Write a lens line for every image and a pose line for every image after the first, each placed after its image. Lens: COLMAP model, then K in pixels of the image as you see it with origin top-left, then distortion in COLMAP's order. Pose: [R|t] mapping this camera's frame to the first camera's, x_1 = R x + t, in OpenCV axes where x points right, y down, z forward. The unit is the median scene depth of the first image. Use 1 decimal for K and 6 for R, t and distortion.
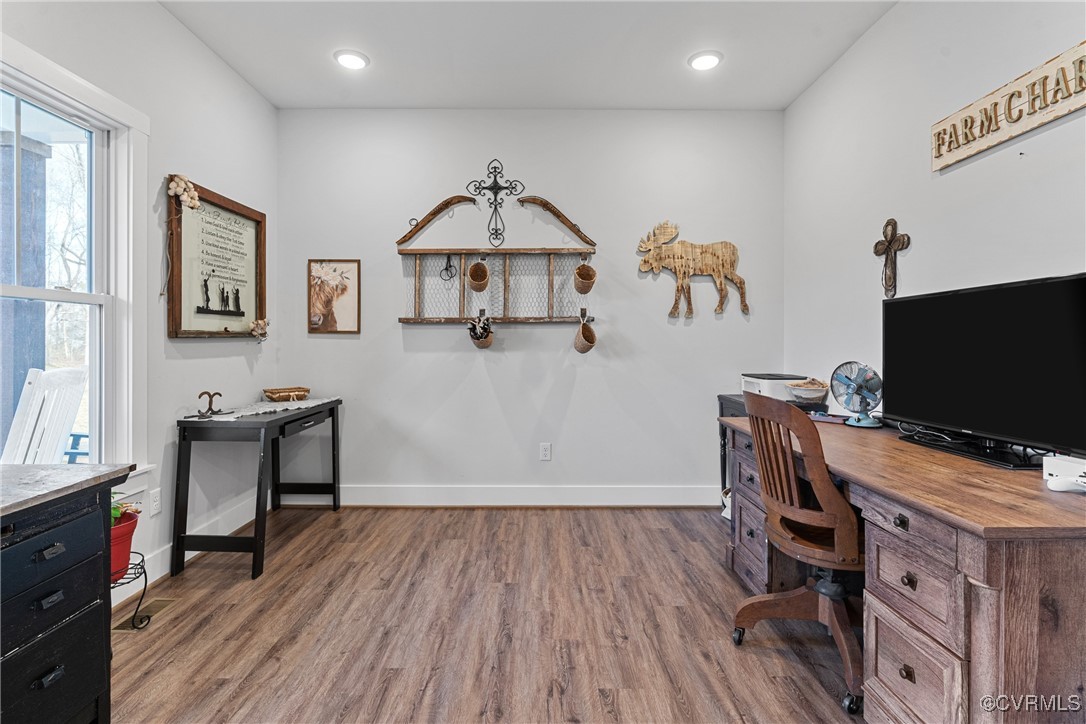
lens RADIAL K [[536.5, 0, 541.0], [0, 536.5, 352.2], [0, 0, 1]] dist [-0.003314, -0.000399]
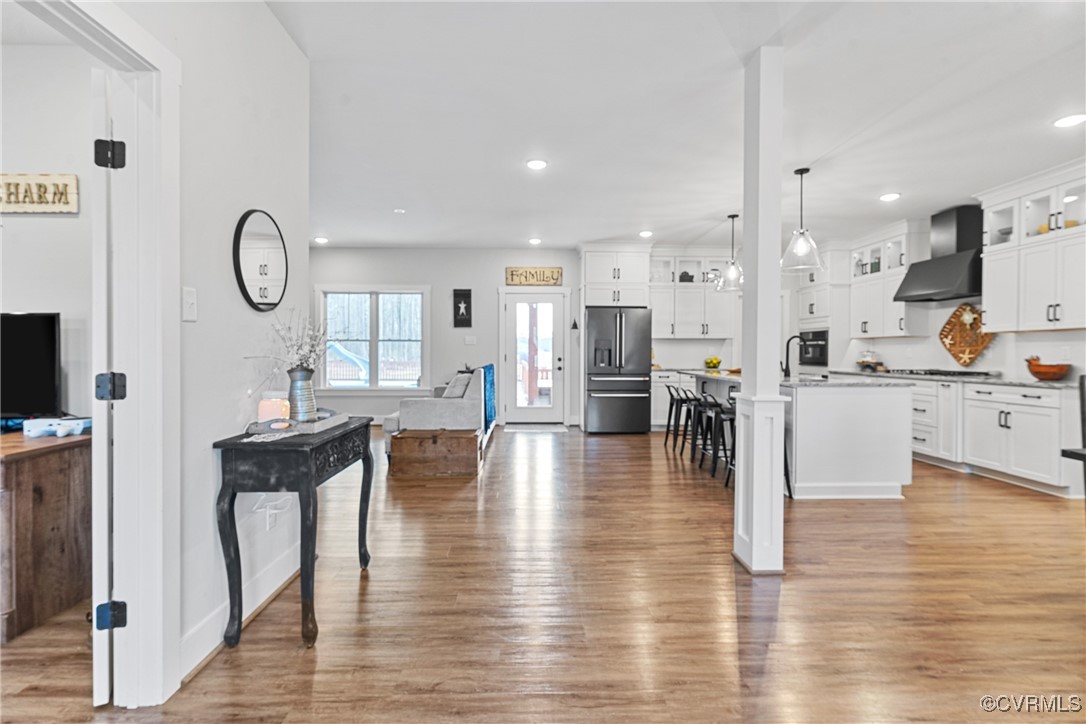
lens RADIAL K [[536.5, 0, 540.2], [0, 536.5, 358.2], [0, 0, 1]] dist [-0.003314, -0.000399]
pose [[-0.008143, -0.010250, 0.999914, -0.958168], [0.006425, 0.999926, 0.010302, -0.008464], [-0.999946, 0.006508, -0.008076, -0.775114]]
